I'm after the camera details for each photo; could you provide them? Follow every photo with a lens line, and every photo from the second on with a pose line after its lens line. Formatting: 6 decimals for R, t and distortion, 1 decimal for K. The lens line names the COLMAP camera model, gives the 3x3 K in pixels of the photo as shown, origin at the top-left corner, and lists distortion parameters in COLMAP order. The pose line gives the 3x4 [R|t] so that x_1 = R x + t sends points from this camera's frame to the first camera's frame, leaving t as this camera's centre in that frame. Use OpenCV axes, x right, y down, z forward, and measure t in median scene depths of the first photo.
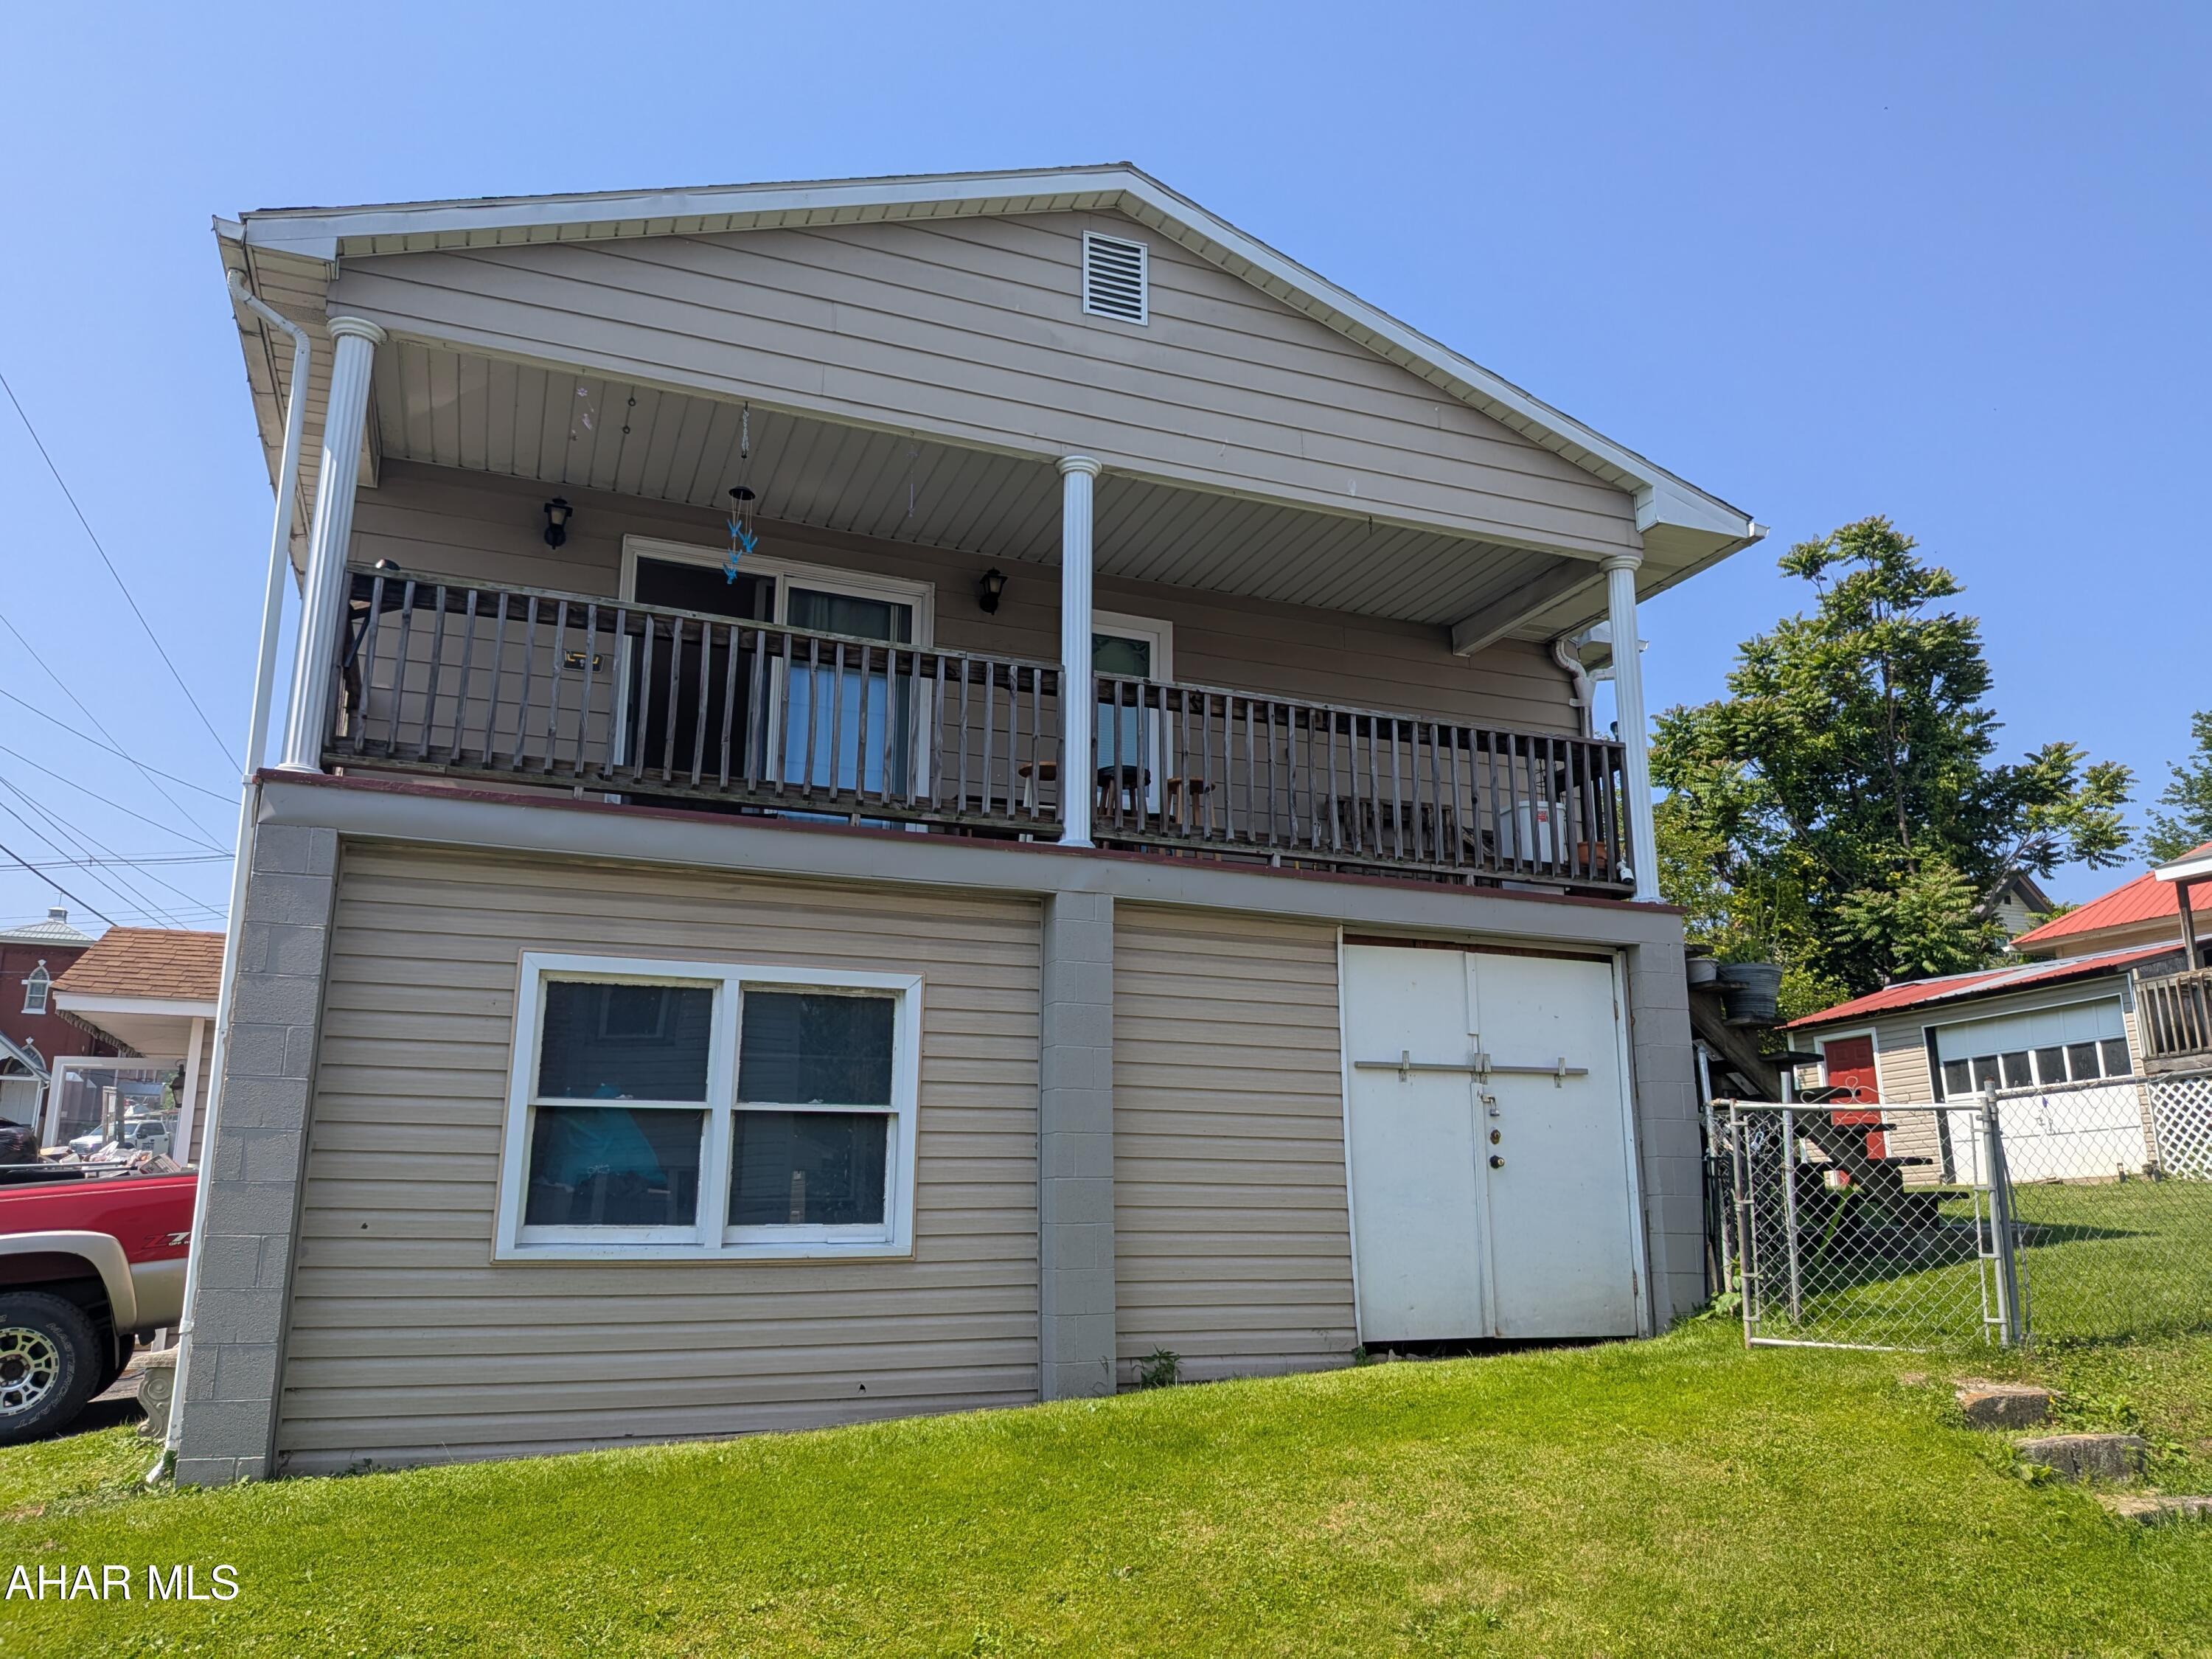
lens RADIAL K [[1619.1, 0, 1119.5], [0, 1619.1, 849.9], [0, 0, 1]] dist [0.035957, -0.047541]
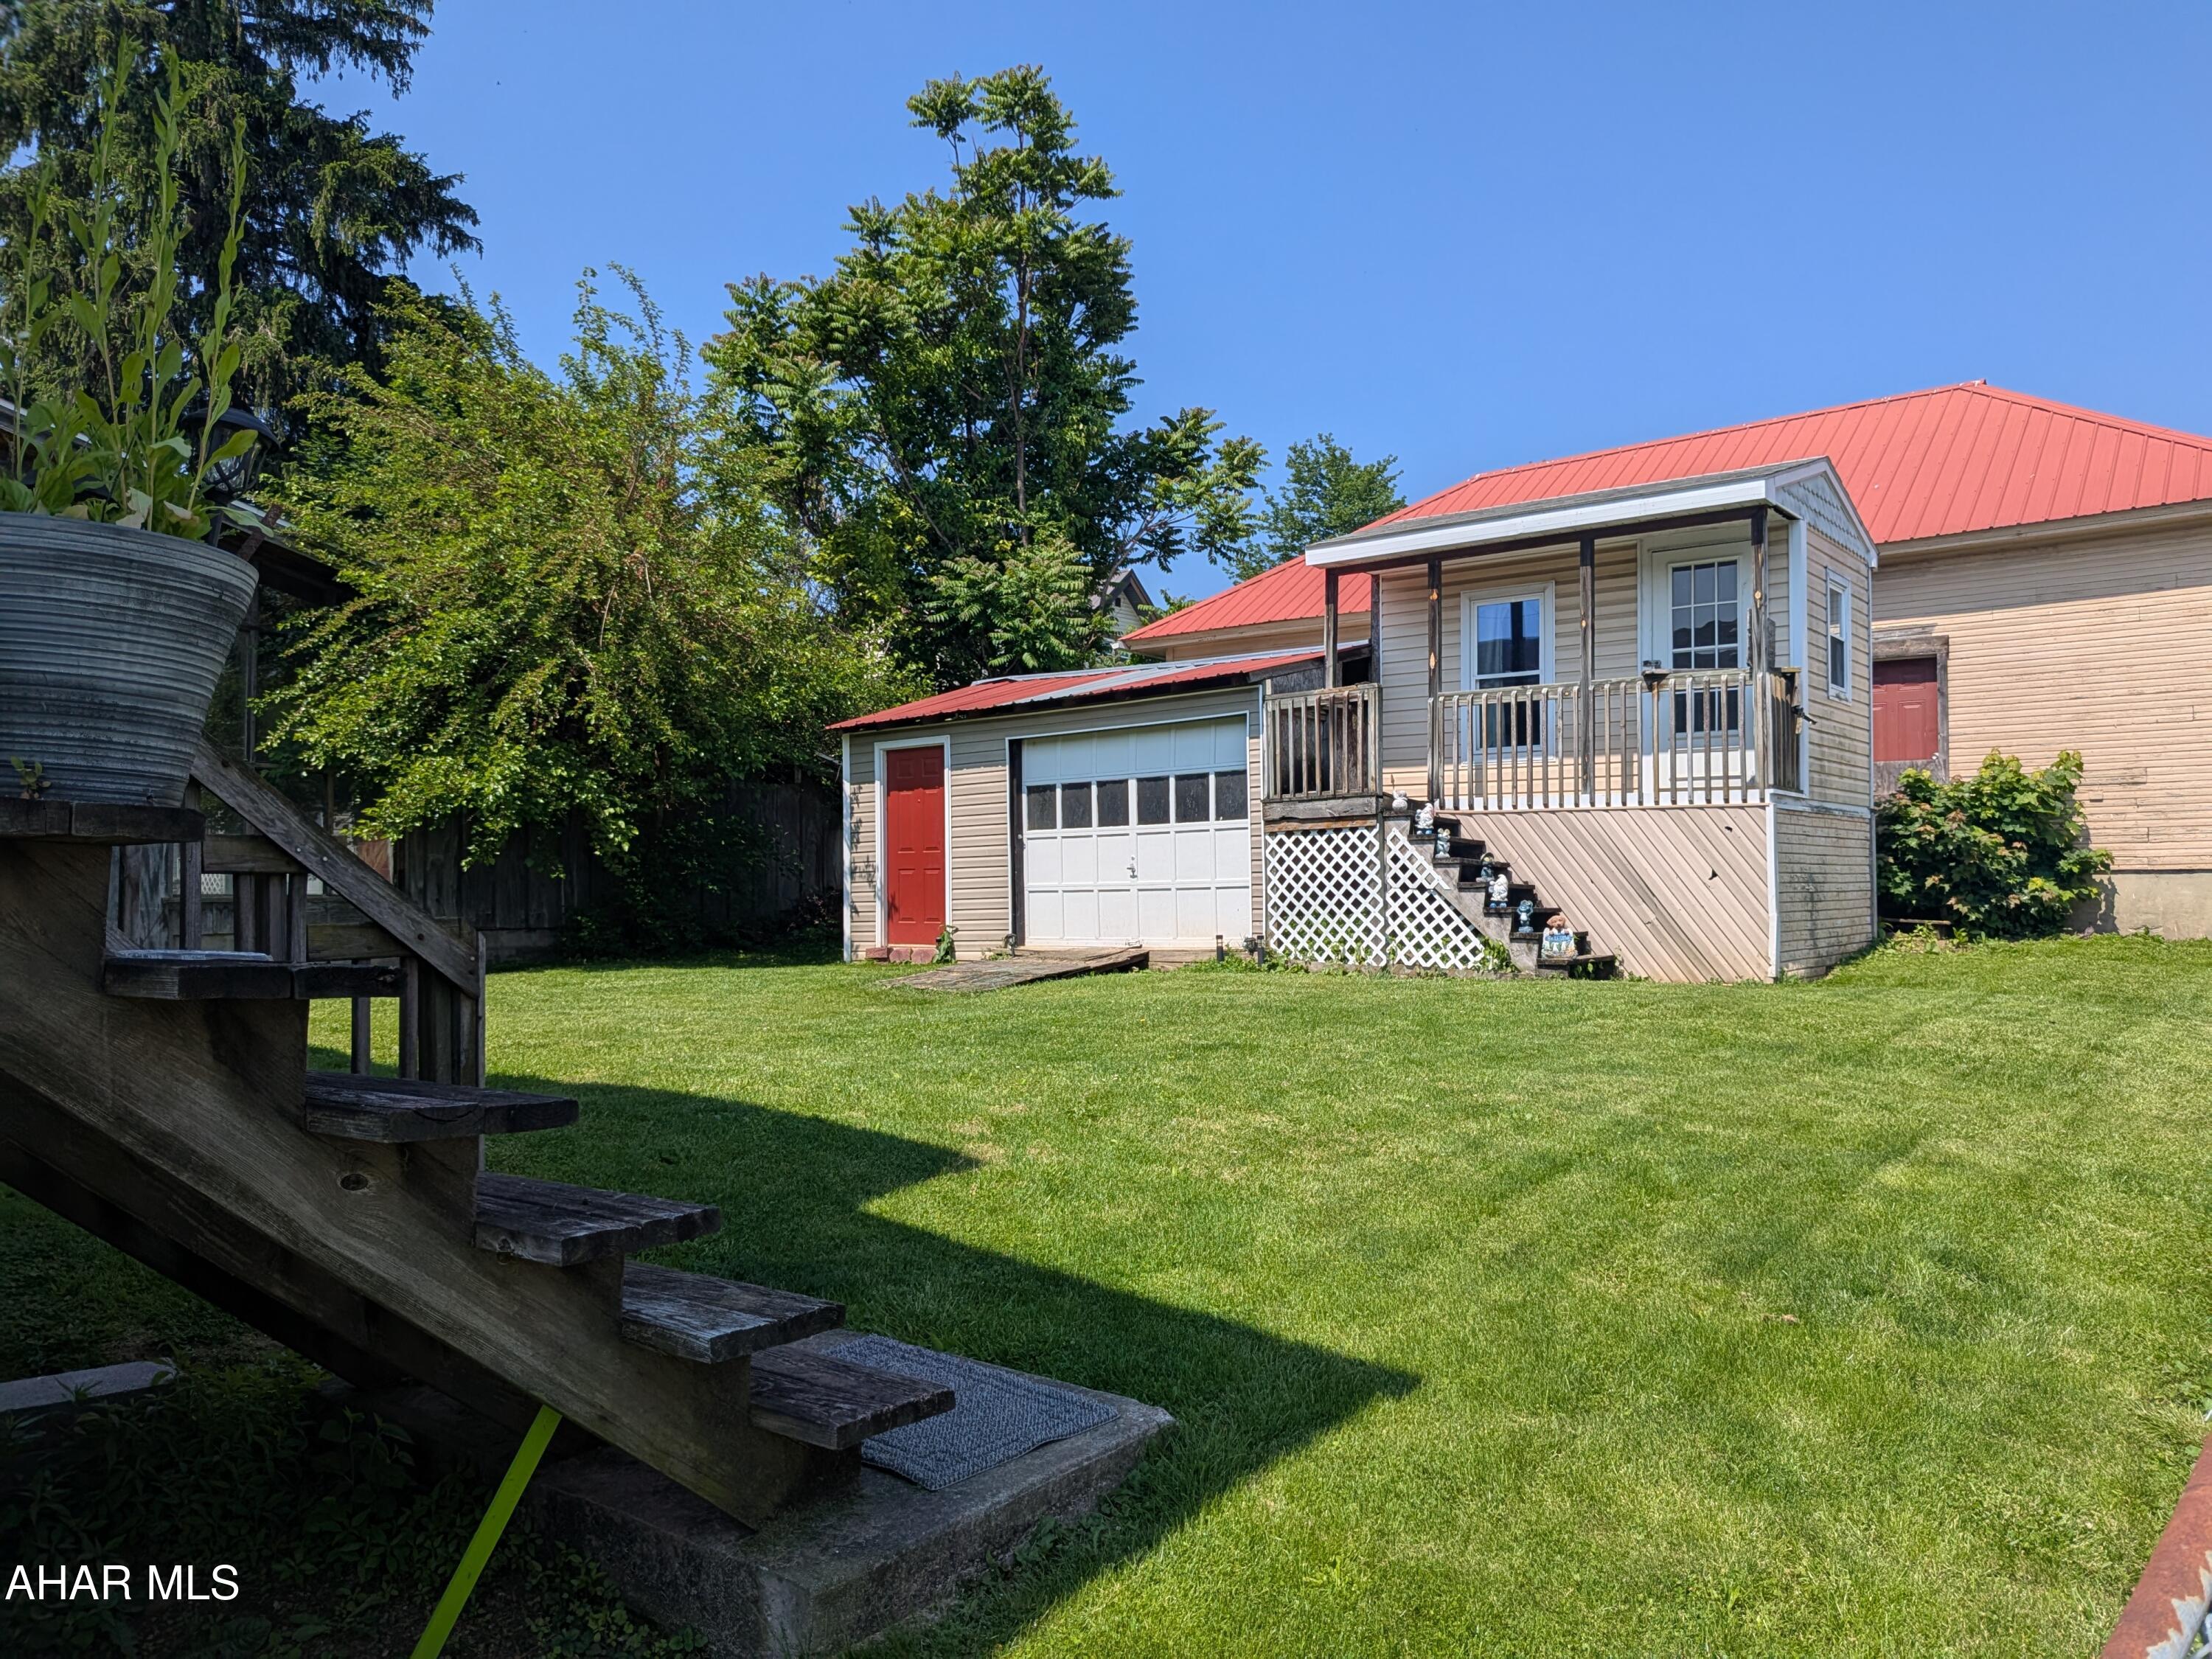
lens RADIAL K [[1619.1, 0, 1112.2], [0, 1619.1, 835.6], [0, 0, 1]] dist [0.035957, -0.047541]
pose [[0.873435, 0.024483, 0.486324, 0.137954], [-0.117079, 0.979996, 0.160936, 0.021815], [-0.472656, -0.197506, 0.858830, 0.261516]]
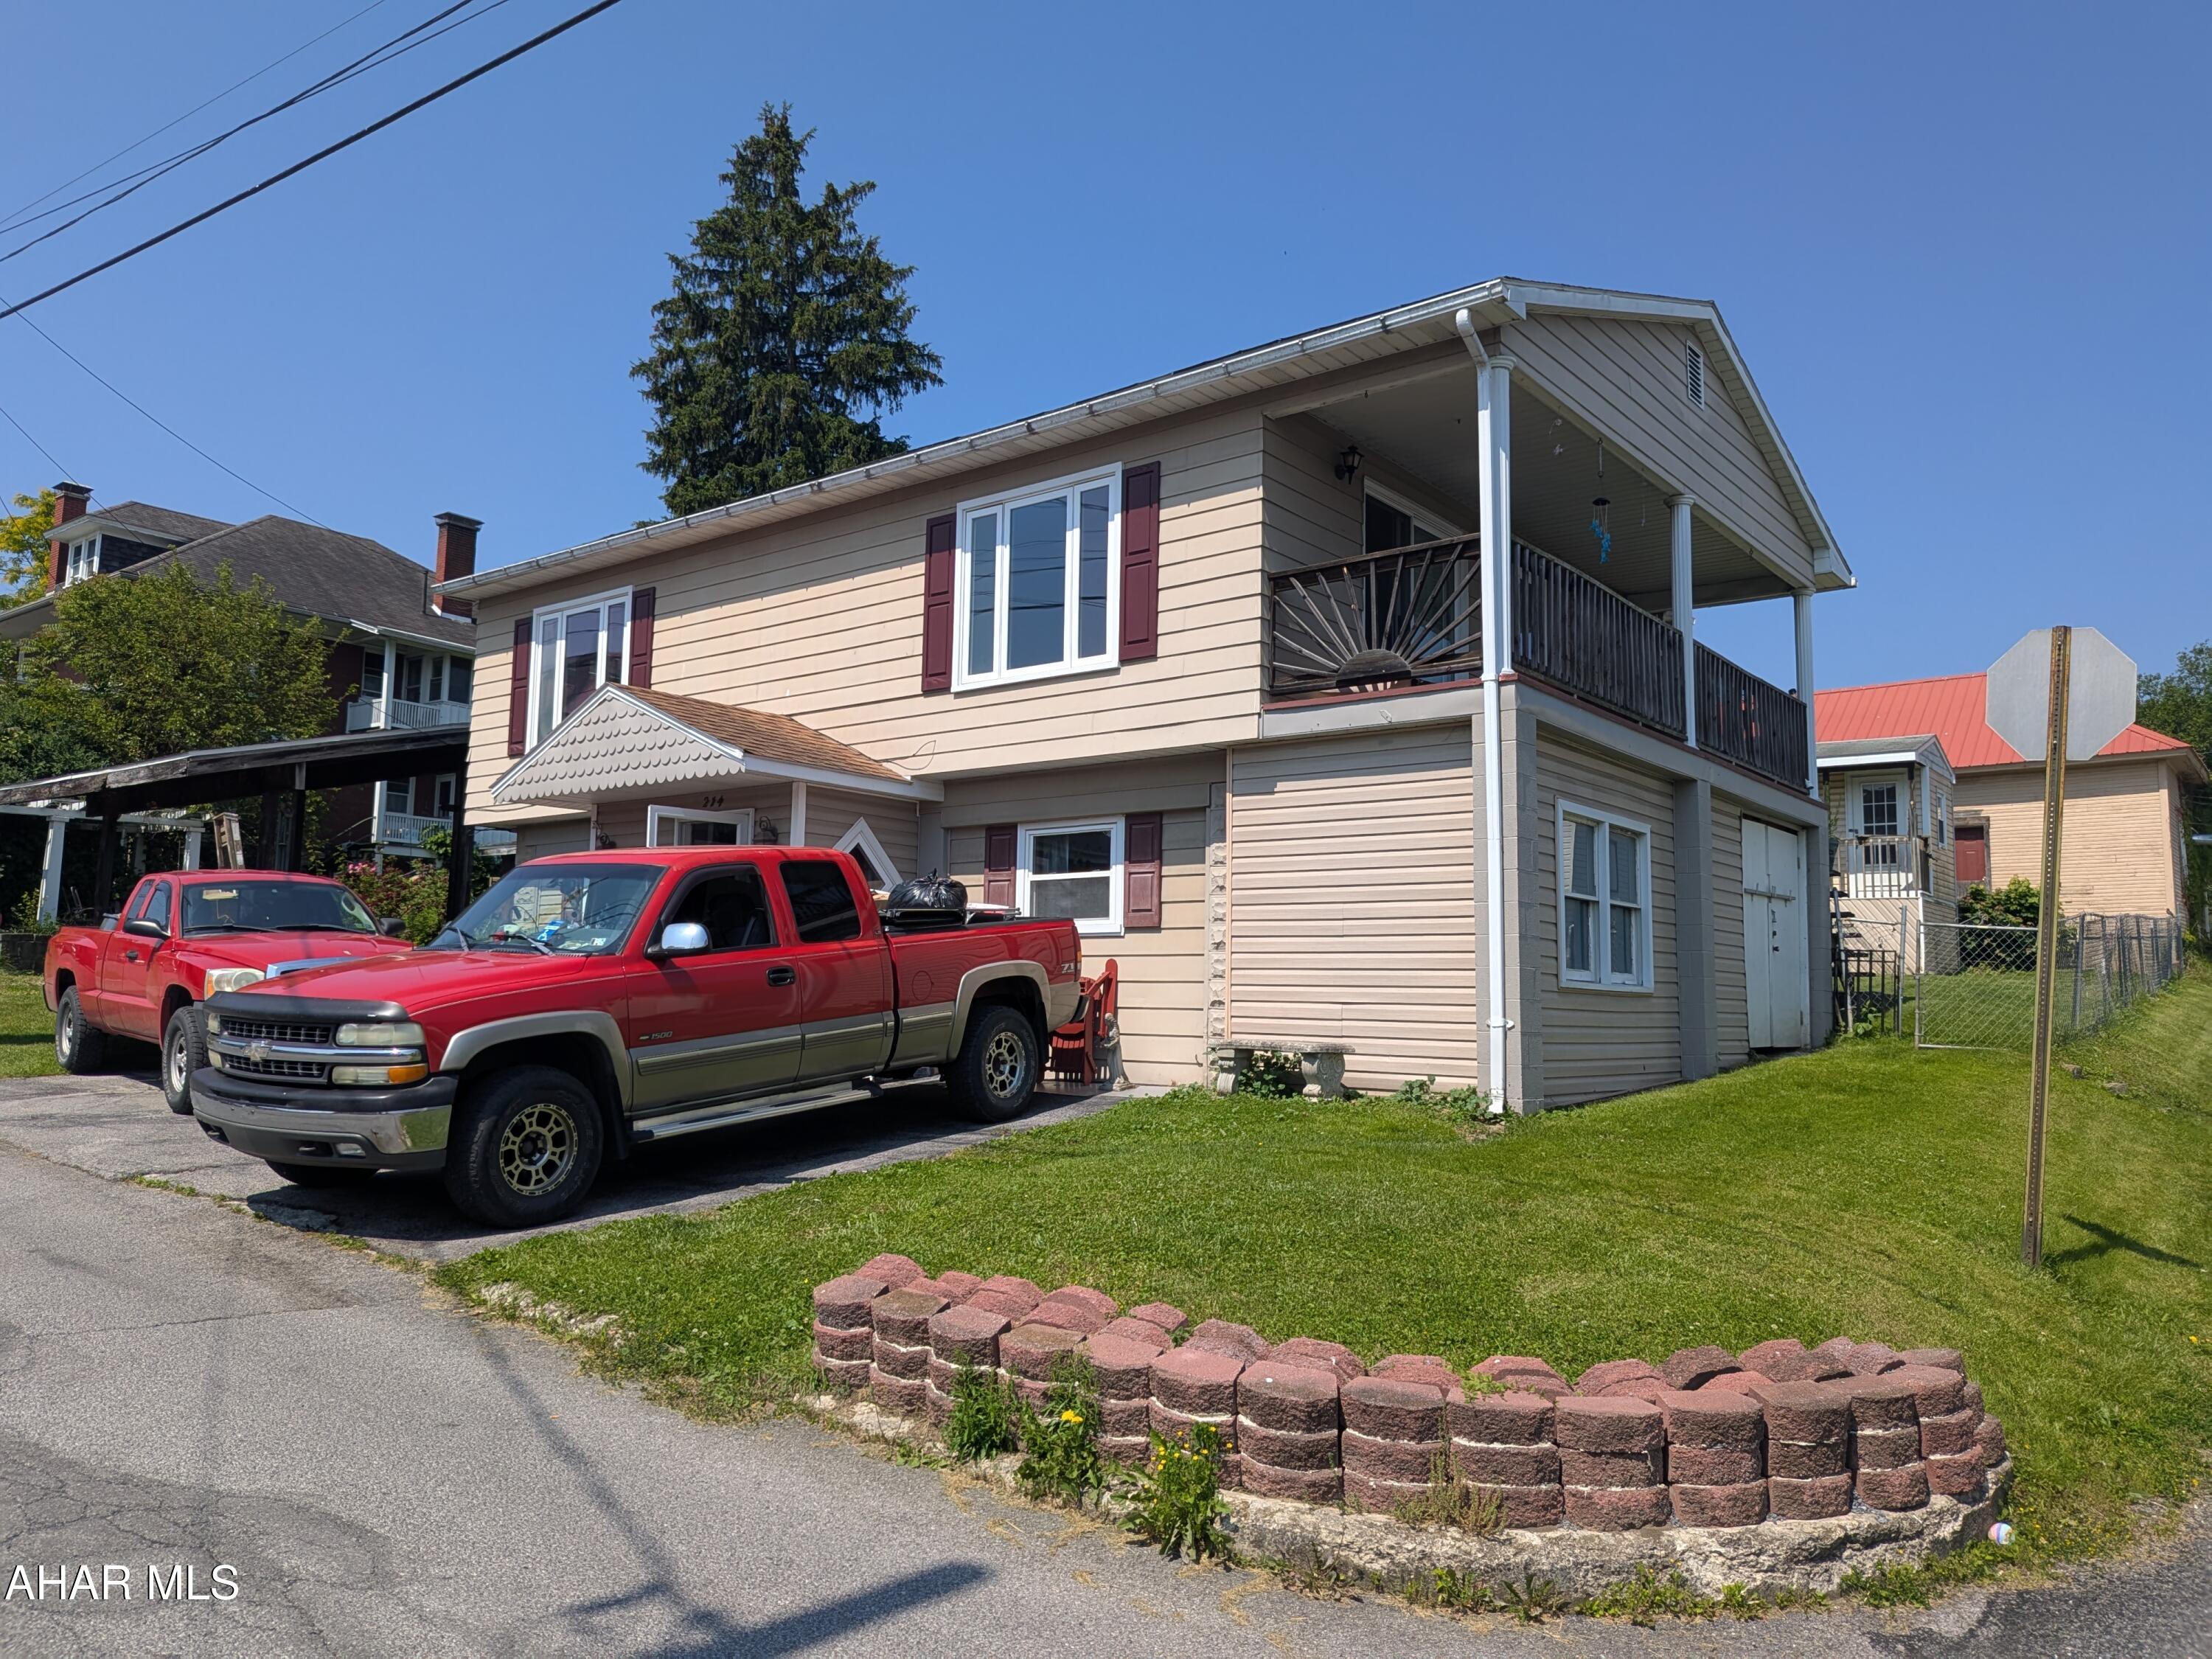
lens RADIAL K [[1619.1, 0, 1106.7], [0, 1619.1, 821.7], [0, 0, 1]] dist [0.035957, -0.047541]
pose [[0.868683, 0.075746, 0.489544, -0.379218], [-0.132289, 0.987822, 0.081900, 0.003850], [-0.477378, -0.135906, 0.868124, -0.040185]]
